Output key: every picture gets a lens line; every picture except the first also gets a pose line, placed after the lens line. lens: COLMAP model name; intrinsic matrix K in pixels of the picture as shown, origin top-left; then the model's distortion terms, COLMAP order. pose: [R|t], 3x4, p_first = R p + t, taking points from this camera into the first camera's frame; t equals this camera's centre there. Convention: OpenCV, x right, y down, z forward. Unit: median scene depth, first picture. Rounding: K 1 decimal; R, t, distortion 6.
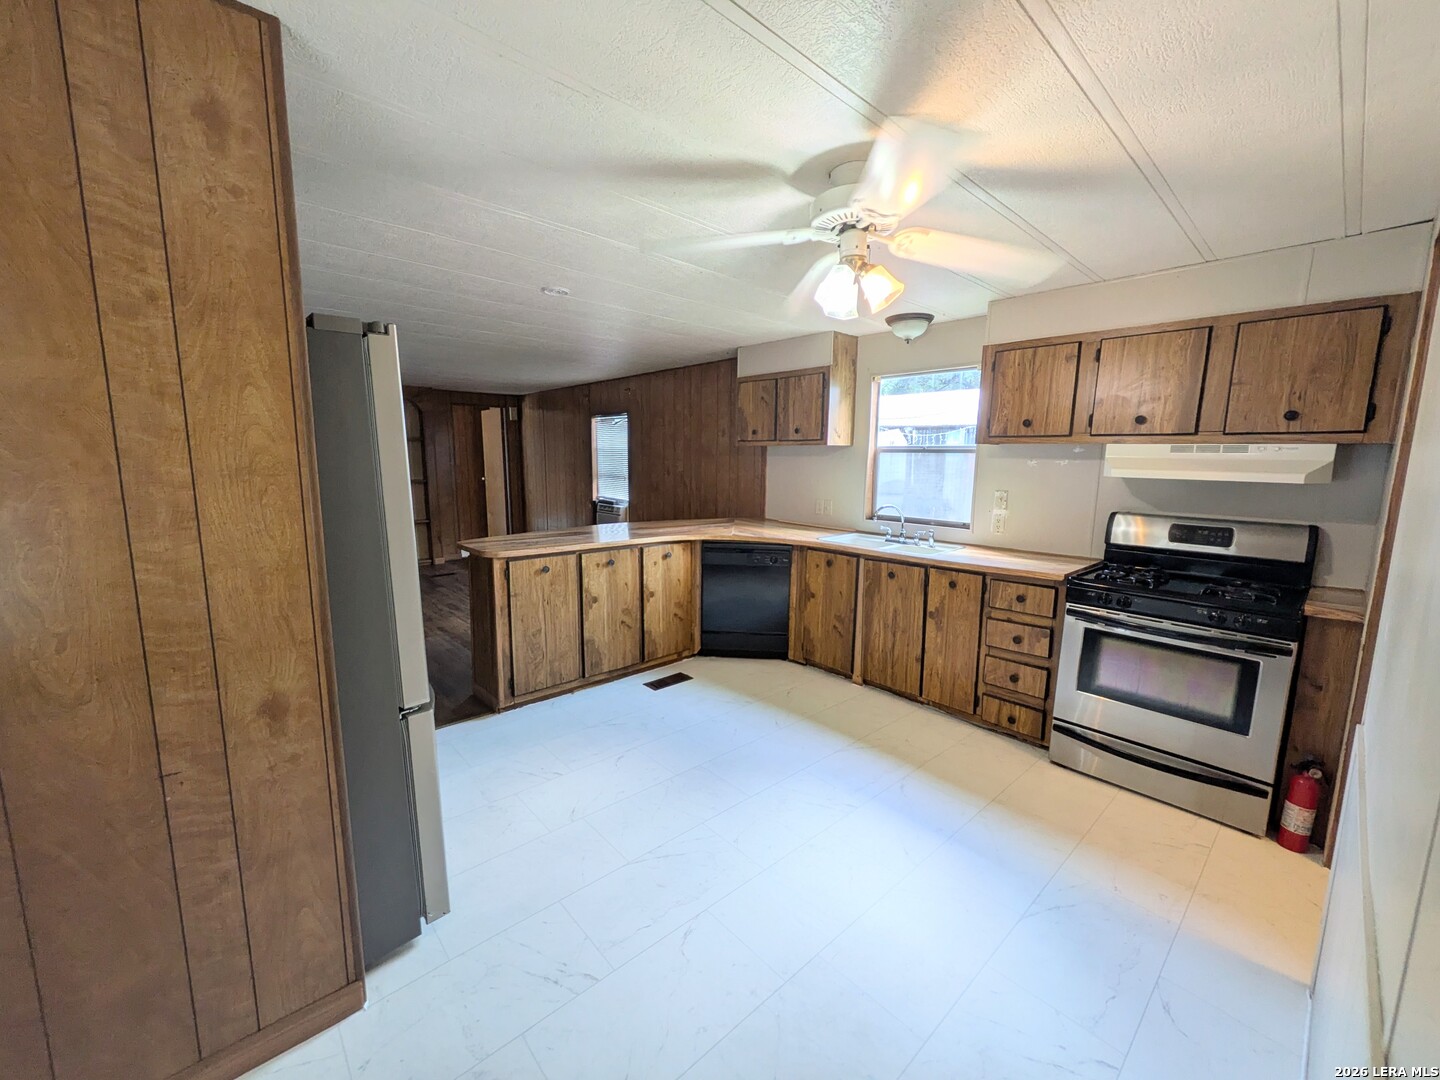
lens RADIAL K [[571.5, 0, 718.8], [0, 571.5, 536.4], [0, 0, 1]] dist [0.001447, -0.000290]
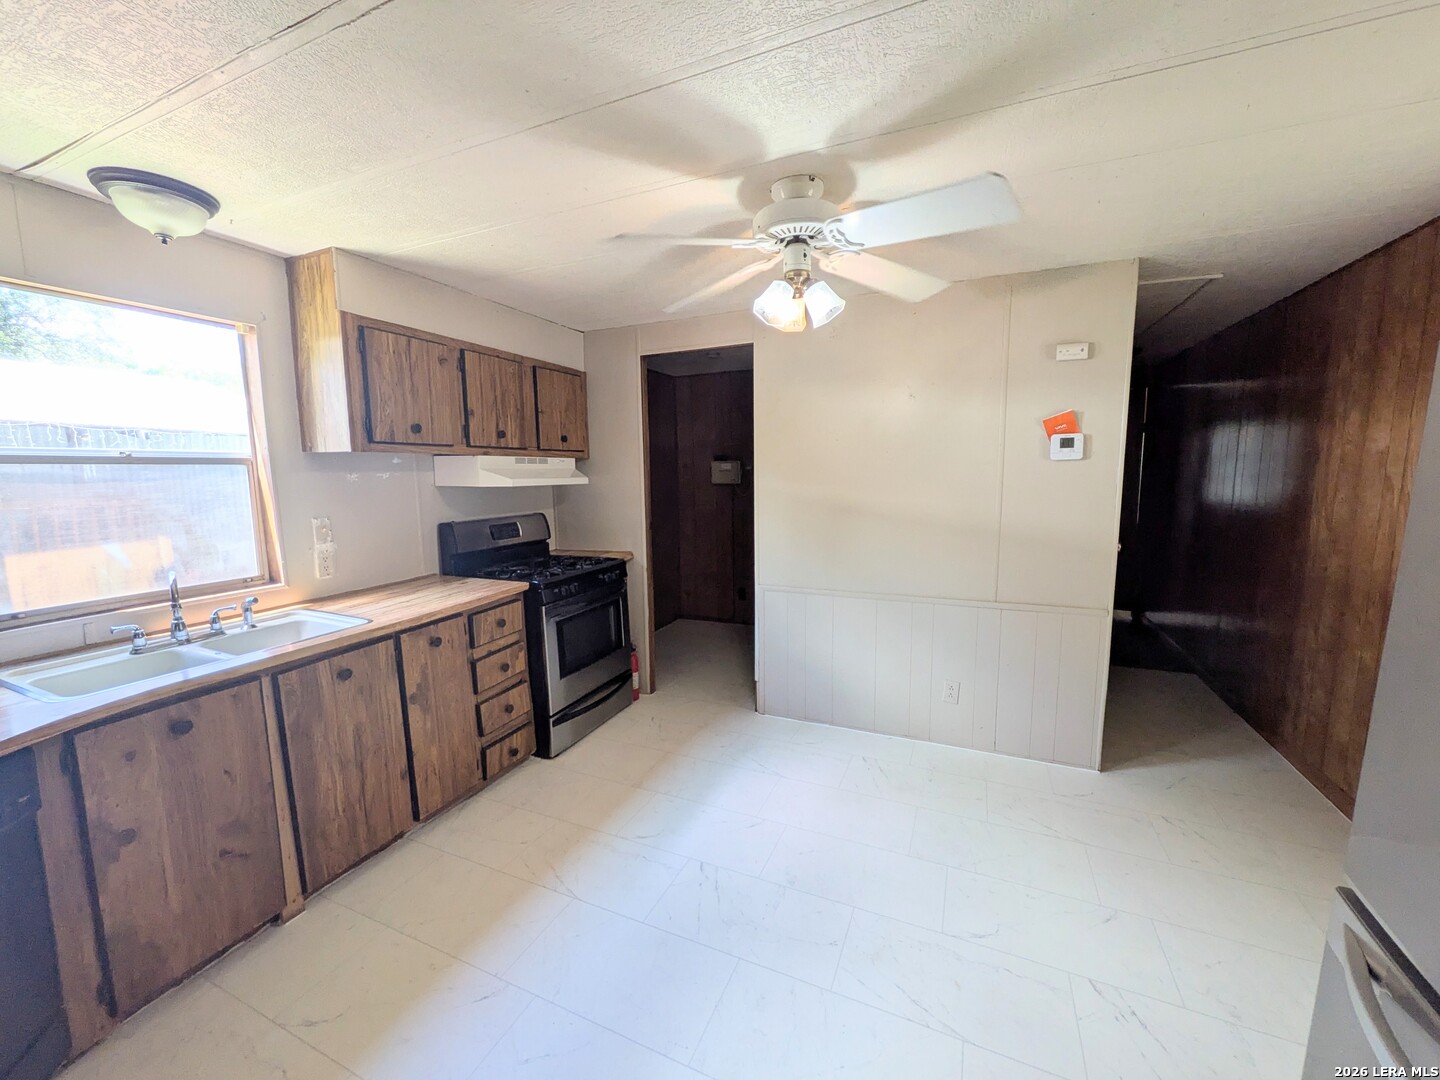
lens RADIAL K [[571.5, 0, 715.1], [0, 571.5, 539.3], [0, 0, 1]] dist [0.001447, -0.000290]
pose [[-0.397425, -0.124540, 0.909144, -0.355382], [0.129303, 0.973262, 0.189847, -0.126661], [-0.908479, 0.193005, -0.370695, 0.836197]]
